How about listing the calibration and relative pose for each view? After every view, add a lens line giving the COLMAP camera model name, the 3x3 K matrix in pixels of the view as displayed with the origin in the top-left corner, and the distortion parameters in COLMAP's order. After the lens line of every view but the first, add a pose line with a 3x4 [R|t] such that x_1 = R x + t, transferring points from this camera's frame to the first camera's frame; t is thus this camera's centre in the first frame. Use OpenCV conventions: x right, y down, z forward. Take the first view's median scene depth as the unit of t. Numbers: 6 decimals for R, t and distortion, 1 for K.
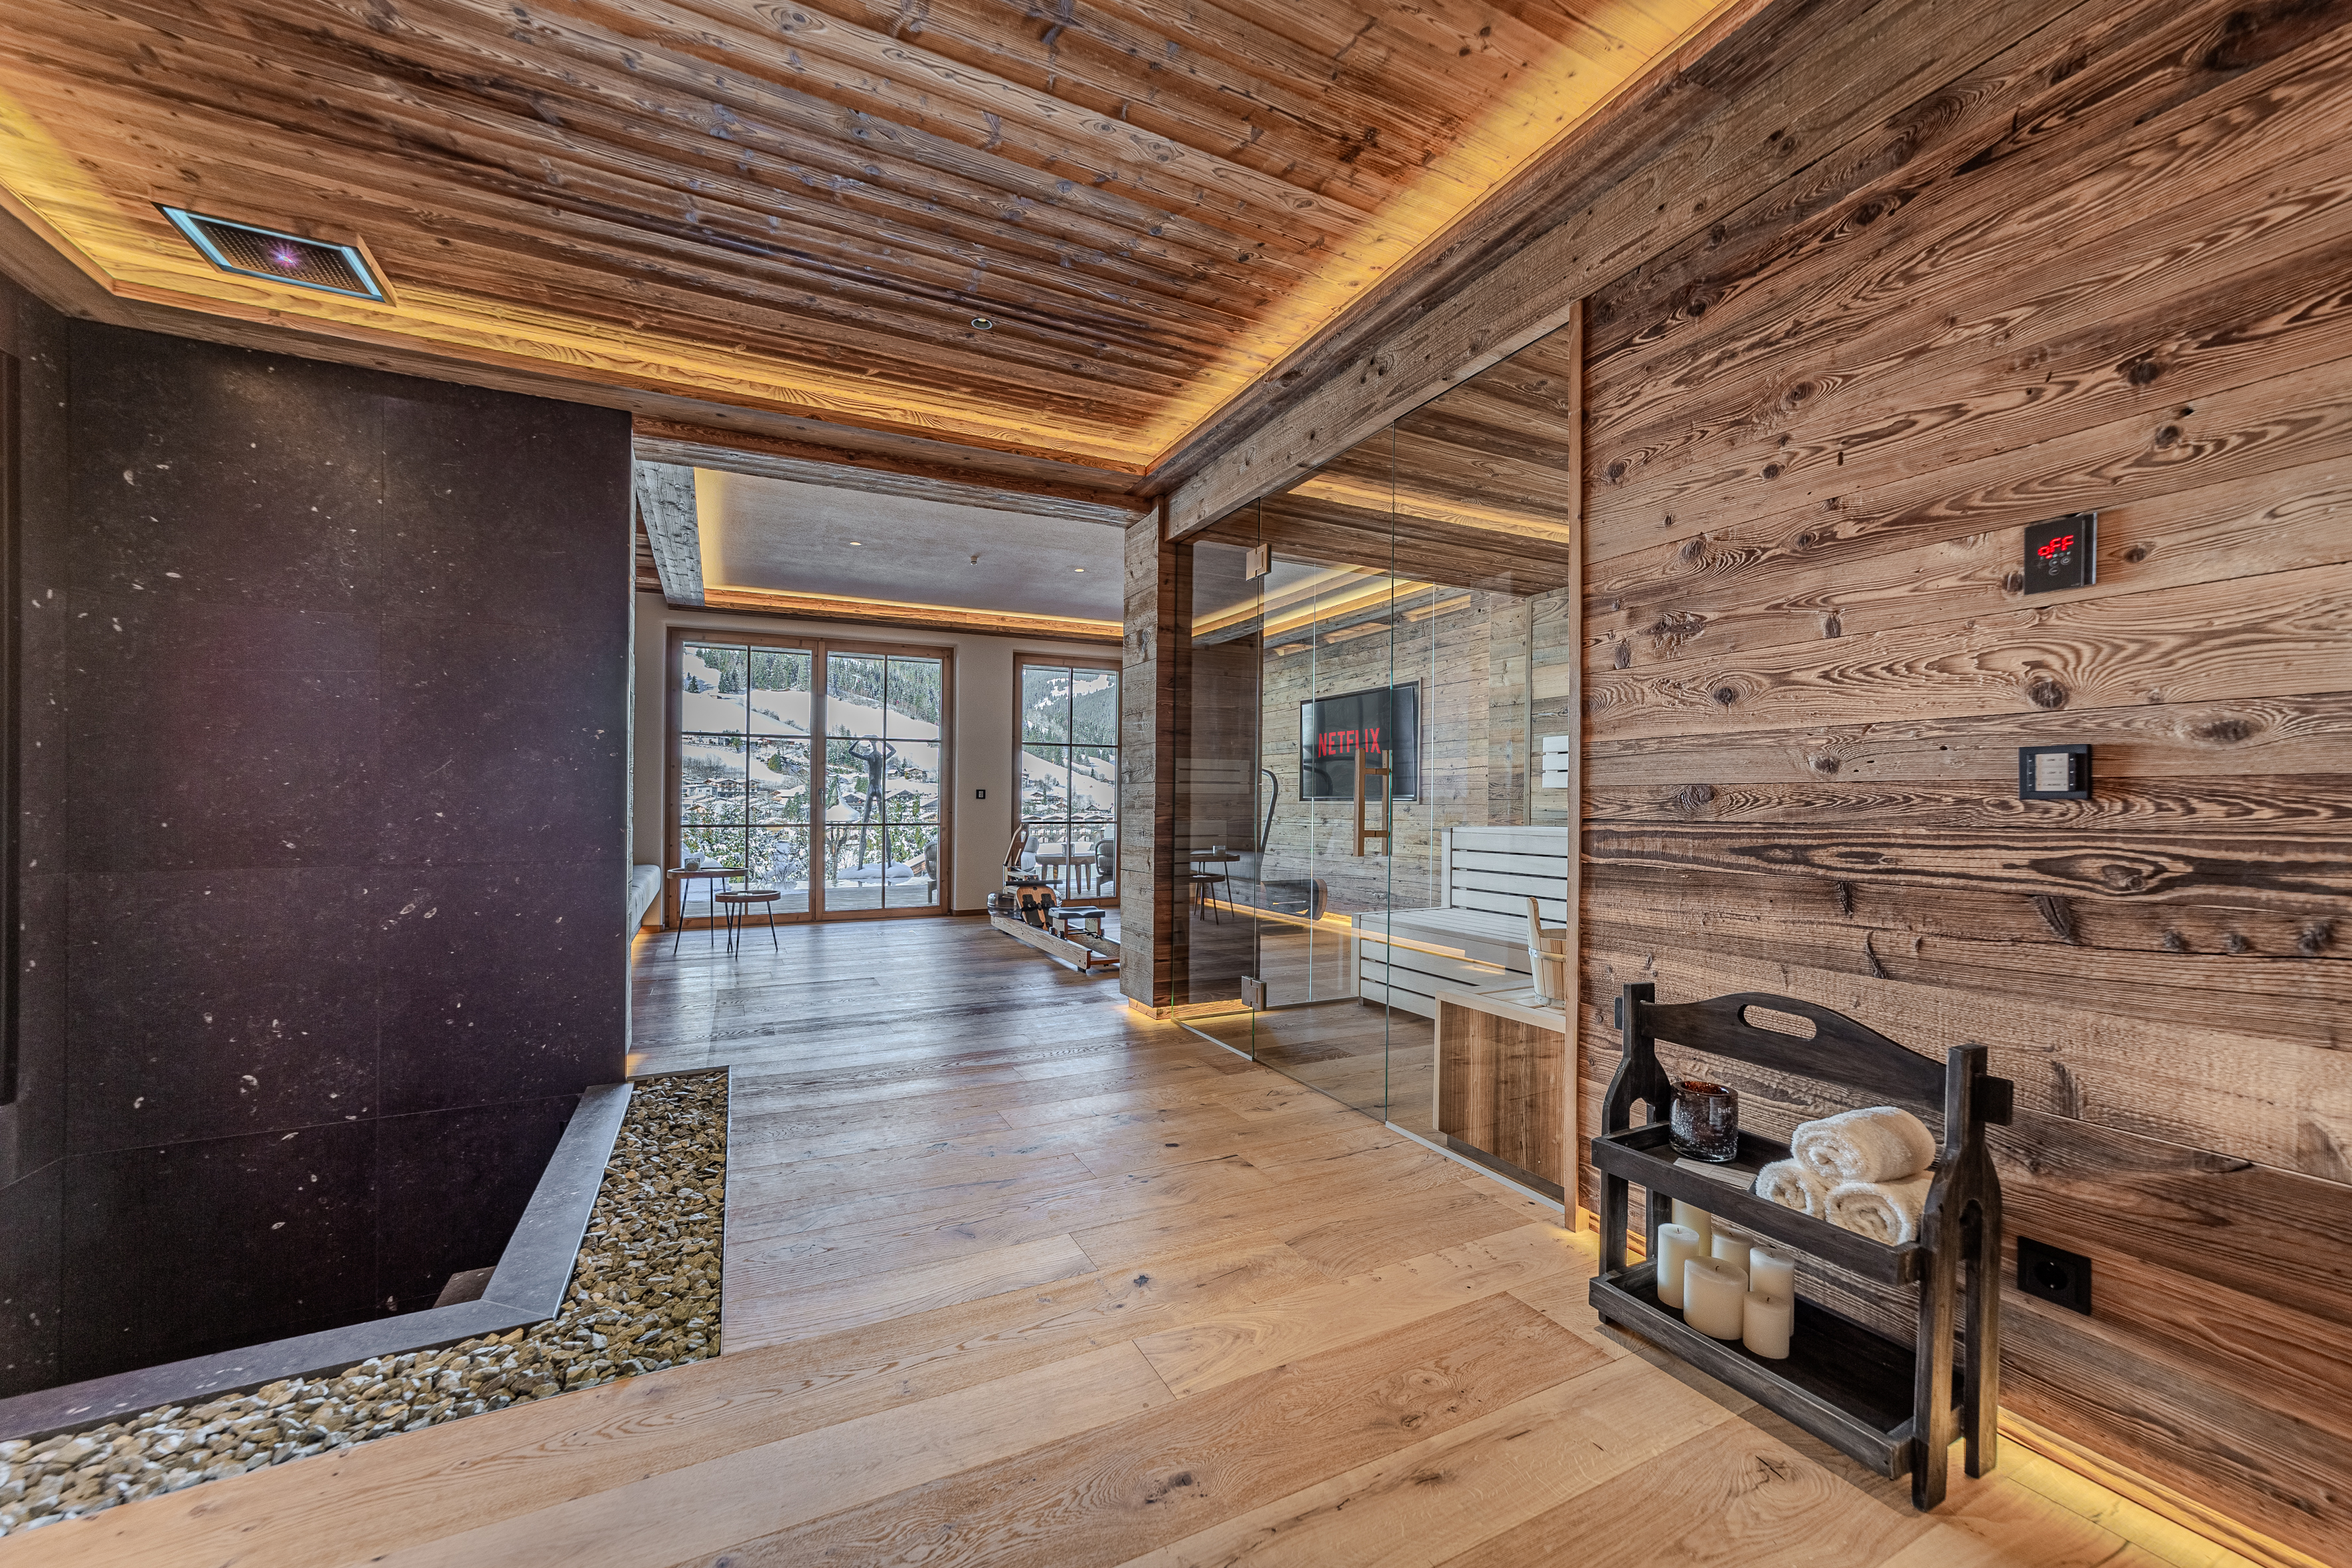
lens RADIAL K [[968.1, 0, 1190.8], [0, 968.1, 800.1], [0, 0, 1]] dist [0.000526, 0.000080]
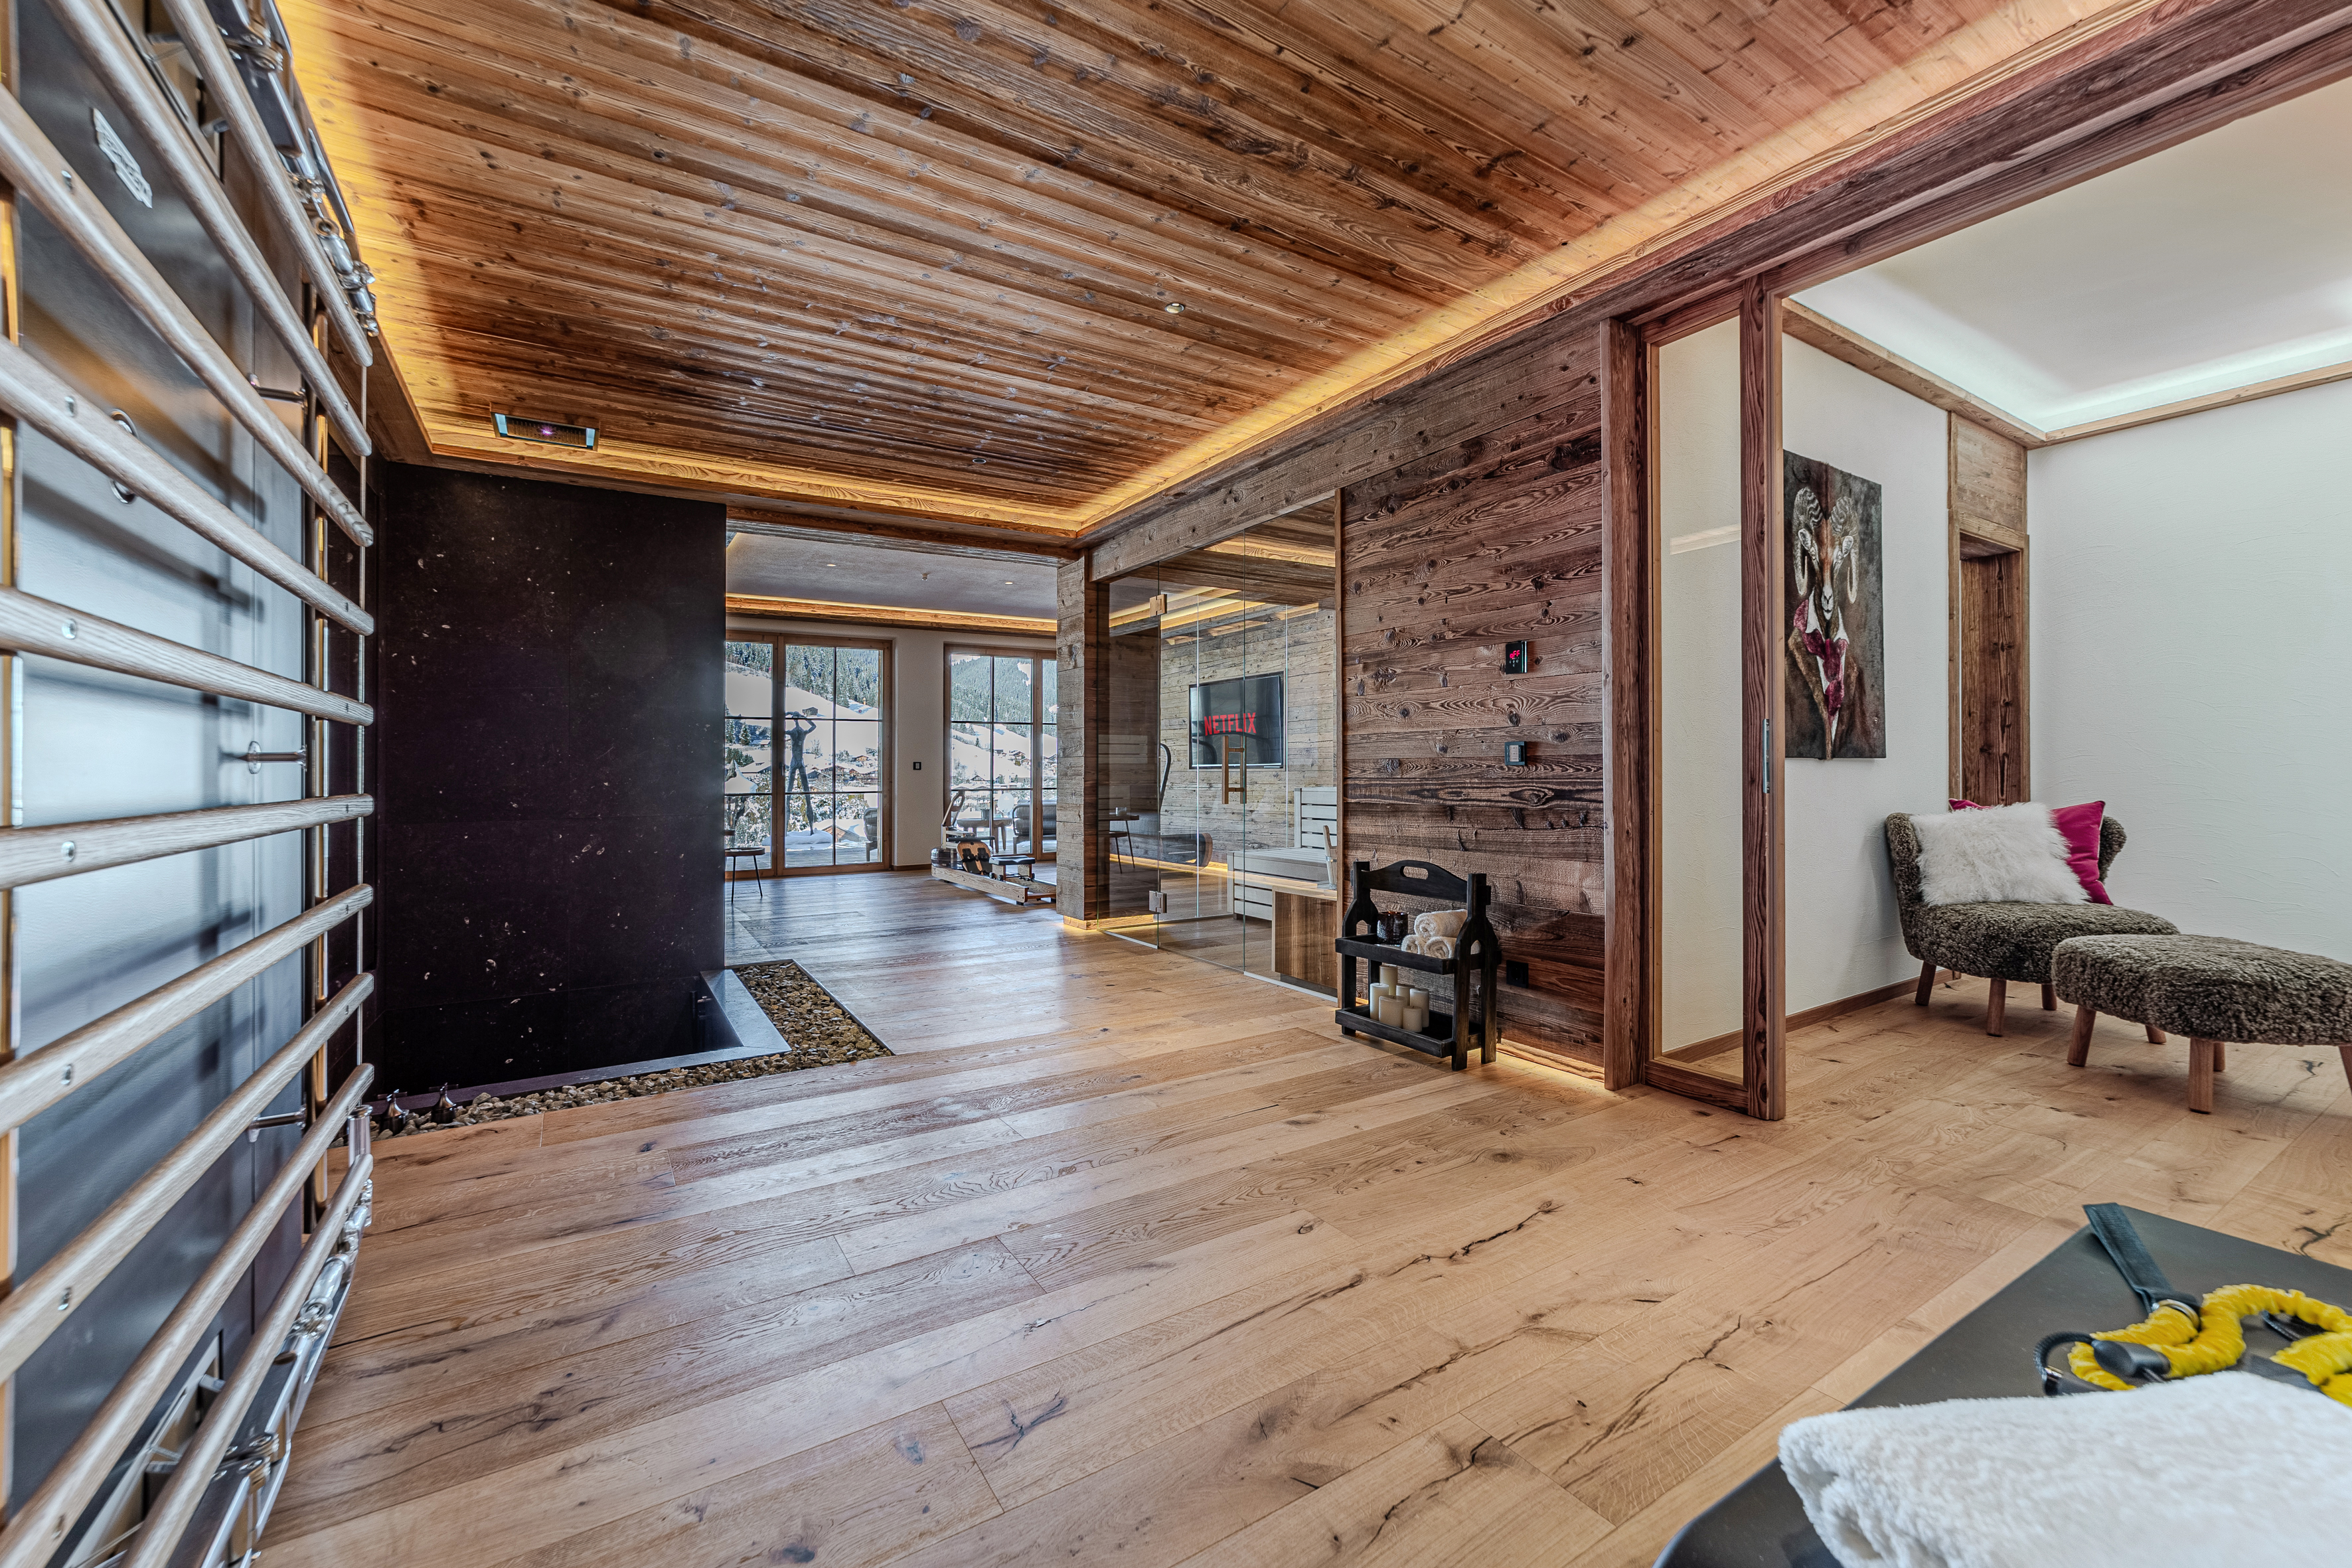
lens RADIAL K [[968.1, 0, 1190.8], [0, 968.1, 800.1], [0, 0, 1]] dist [0.000526, 0.000080]
pose [[0.993638, -0.013172, 0.111850, -0.071531], [0.009529, 0.999408, 0.033044, -0.000933], [-0.112219, -0.031768, 0.993176, -0.683618]]
